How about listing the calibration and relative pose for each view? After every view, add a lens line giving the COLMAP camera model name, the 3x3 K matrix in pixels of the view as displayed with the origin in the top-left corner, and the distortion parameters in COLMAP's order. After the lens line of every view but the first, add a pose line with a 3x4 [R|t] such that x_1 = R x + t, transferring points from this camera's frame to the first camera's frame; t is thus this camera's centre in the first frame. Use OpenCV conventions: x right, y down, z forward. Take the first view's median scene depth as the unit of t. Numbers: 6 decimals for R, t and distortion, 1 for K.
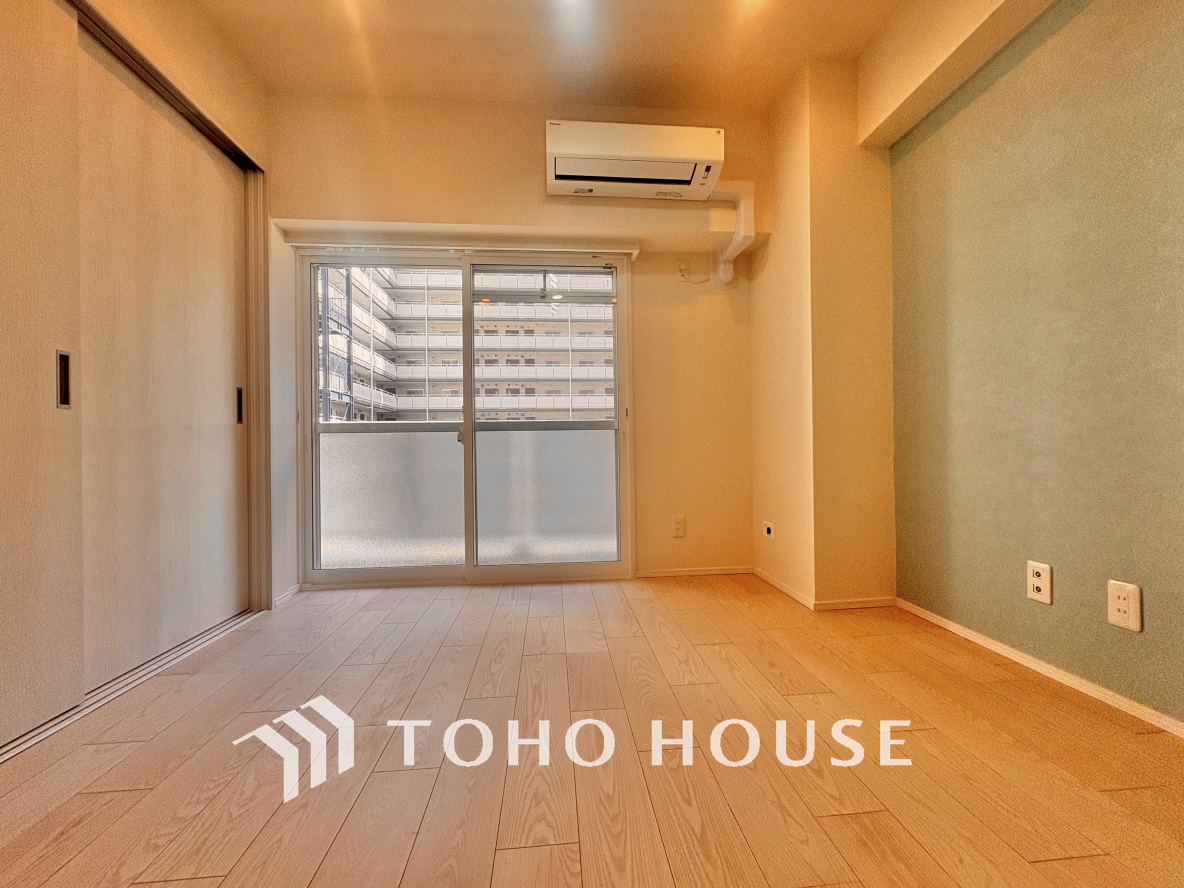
lens RADIAL K [[471.3, 0, 592.5], [0, 471.3, 443.5], [0, 0, 1]] dist [-0.000185, 0.000103]
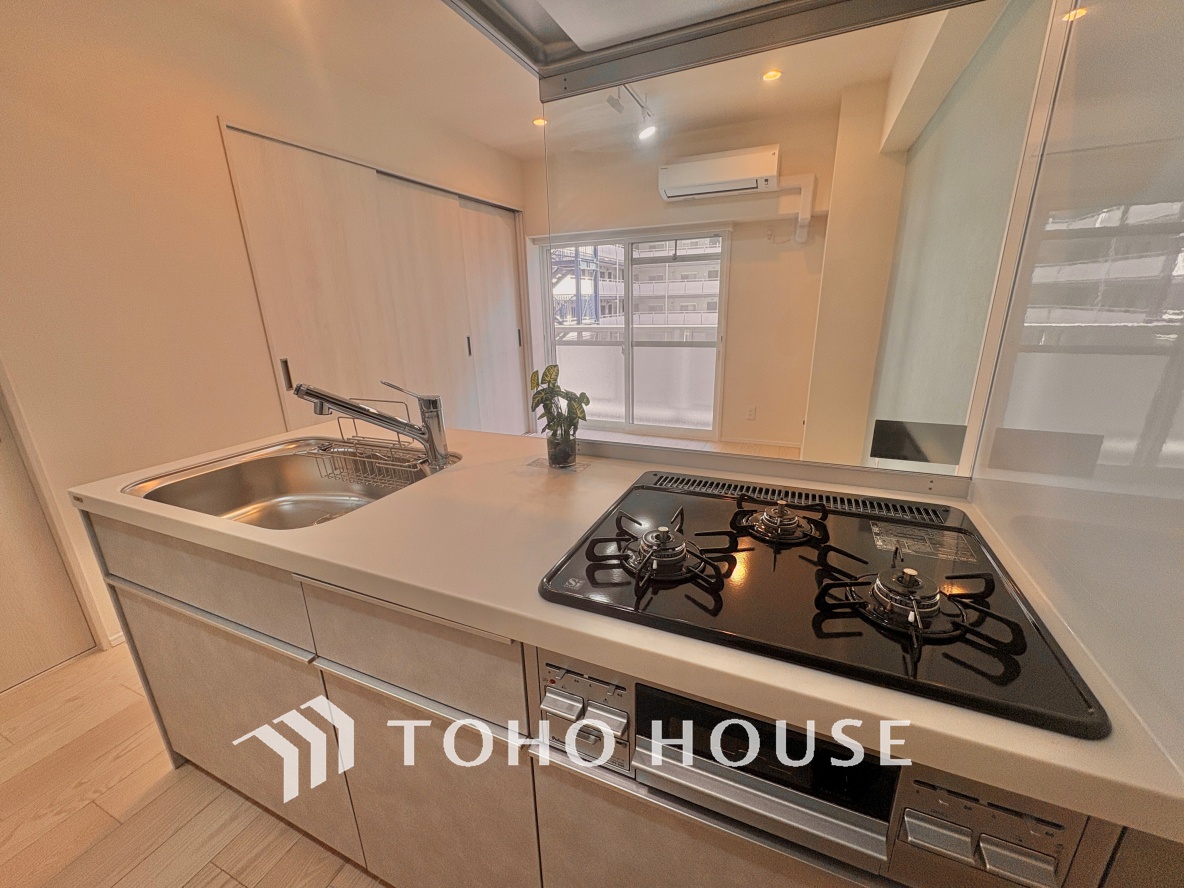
lens RADIAL K [[471.3, 0, 592.5], [0, 471.3, 443.5], [0, 0, 1]] dist [-0.000185, 0.000103]
pose [[0.878056, 0.130058, -0.460546, 0.472939], [0.017340, 0.953083, 0.302211, -0.218006], [0.478244, -0.273344, 0.834605, -0.607894]]
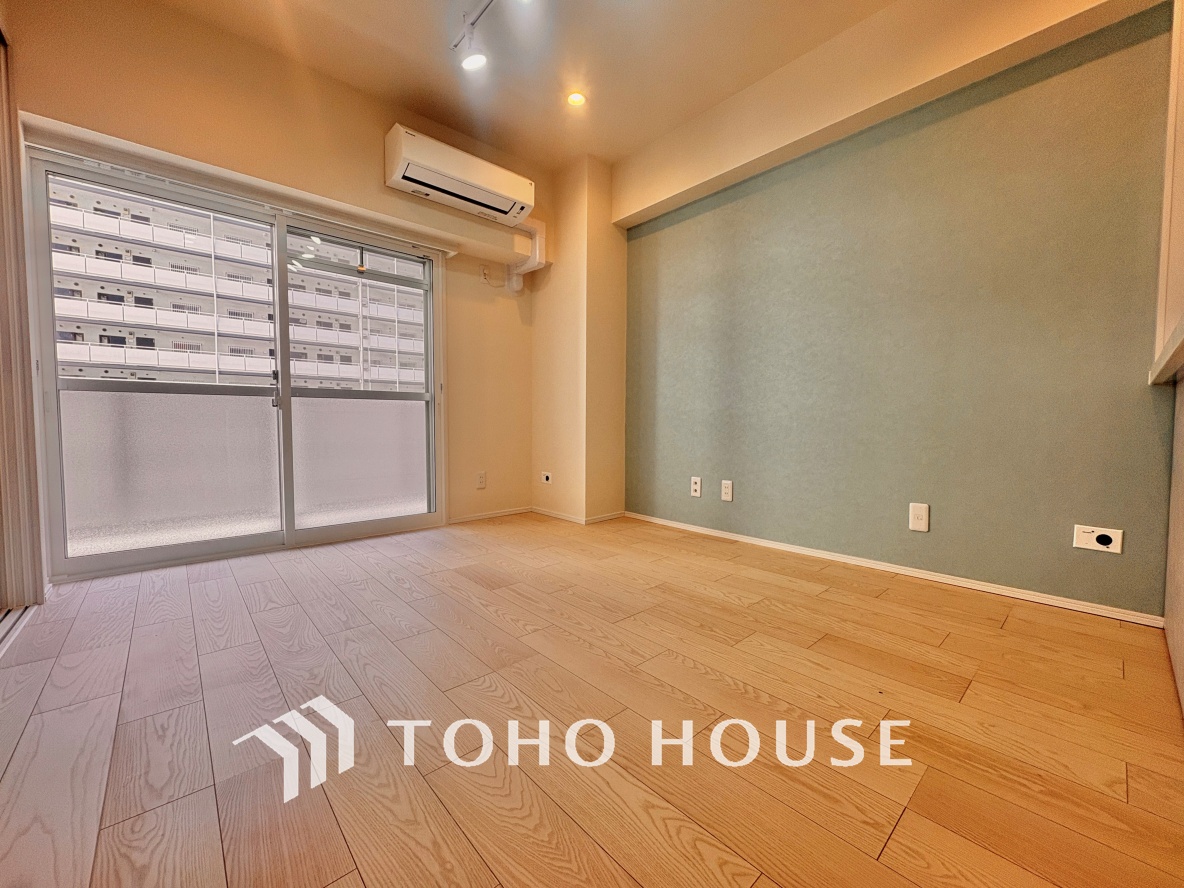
lens RADIAL K [[471.3, 0, 592.5], [0, 471.3, 443.5], [0, 0, 1]] dist [-0.000185, 0.000103]
pose [[0.798319, -0.012473, 0.602106, -0.350072], [-0.018093, 0.998837, 0.044680, 0.016880], [-0.601963, -0.046563, 0.797165, -0.185127]]
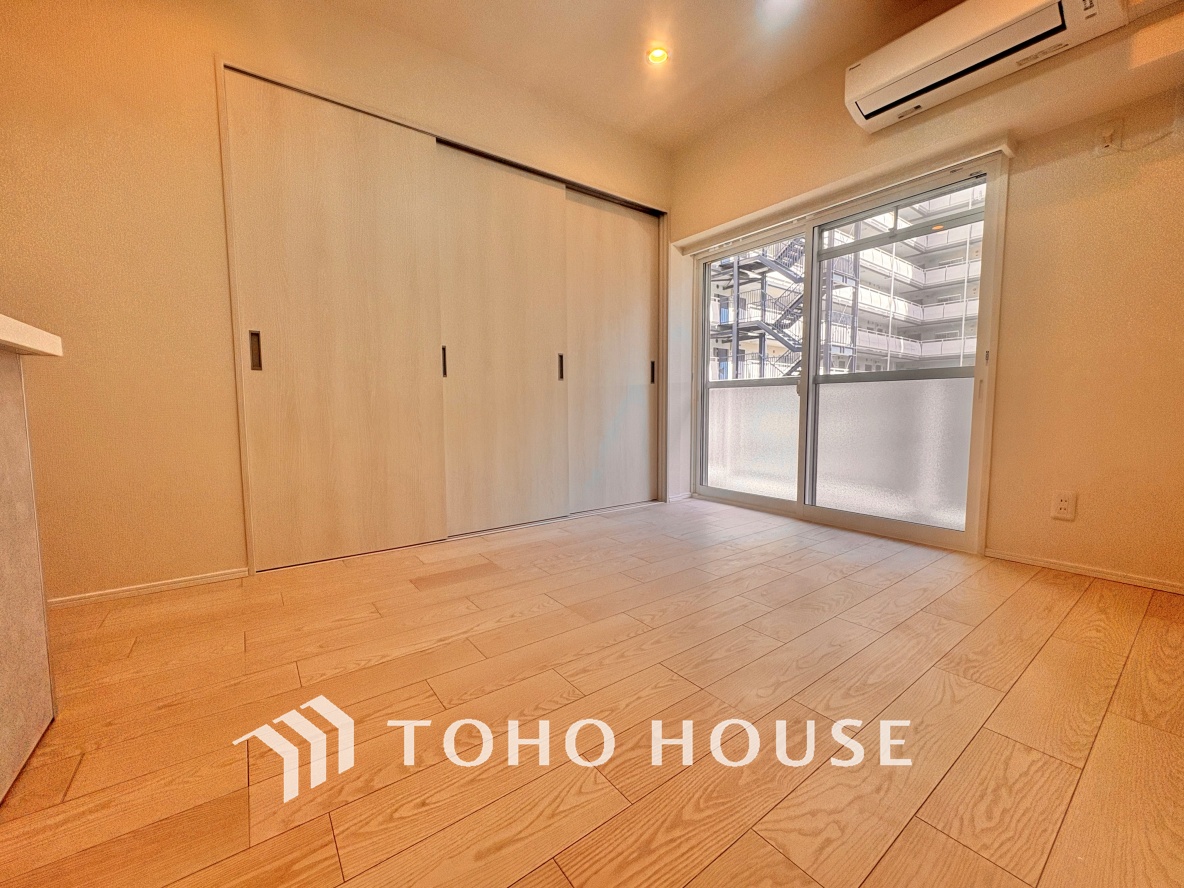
lens RADIAL K [[471.3, 0, 592.5], [0, 471.3, 443.5], [0, 0, 1]] dist [-0.000185, 0.000103]
pose [[0.525145, 0.079888, -0.847255, 0.431525], [0.004791, 0.995291, 0.096815, 0.003194], [0.850999, -0.054901, 0.522289, -0.016578]]
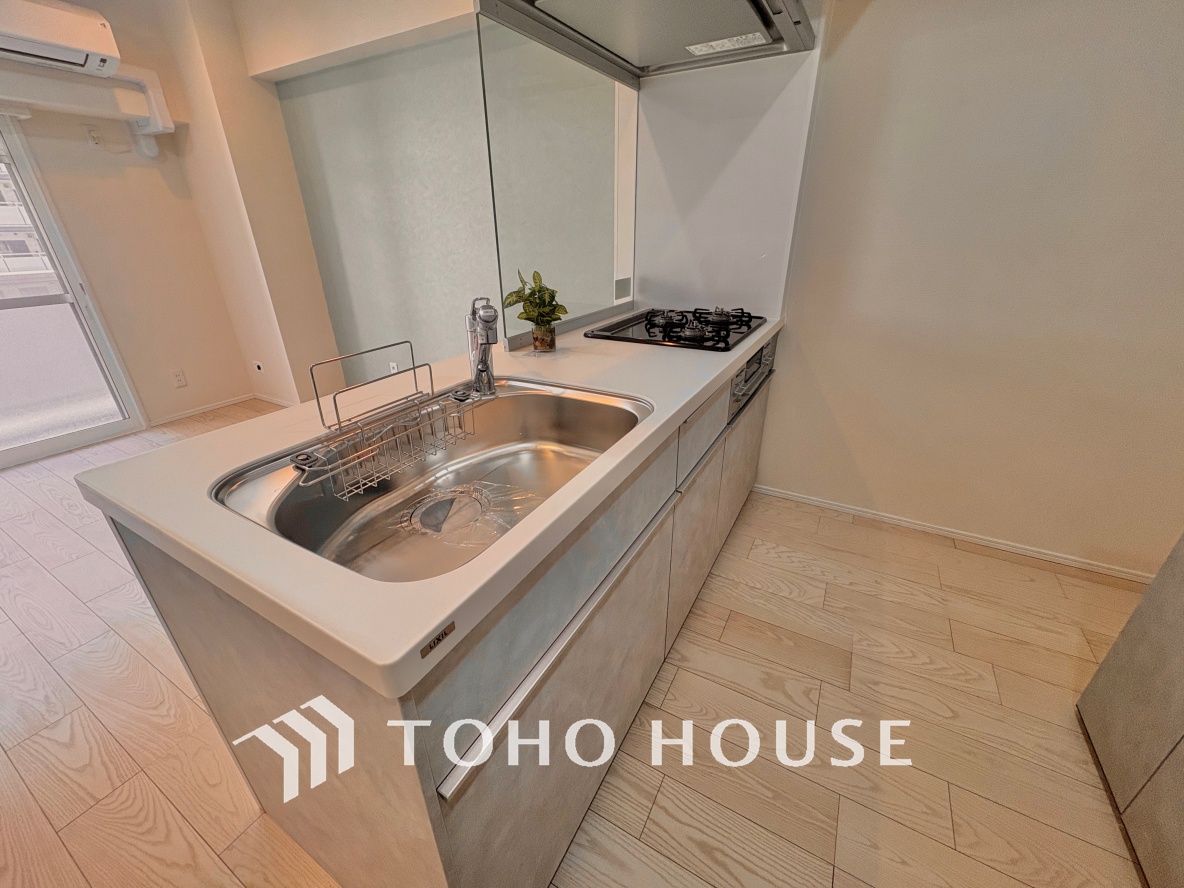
lens RADIAL K [[471.3, 0, 592.5], [0, 471.3, 443.5], [0, 0, 1]] dist [-0.000185, 0.000103]
pose [[0.565115, -0.337907, 0.752638, -0.205103], [-0.004600, 0.910970, 0.412446, -0.195599], [-0.825000, -0.236542, 0.513248, -0.614412]]
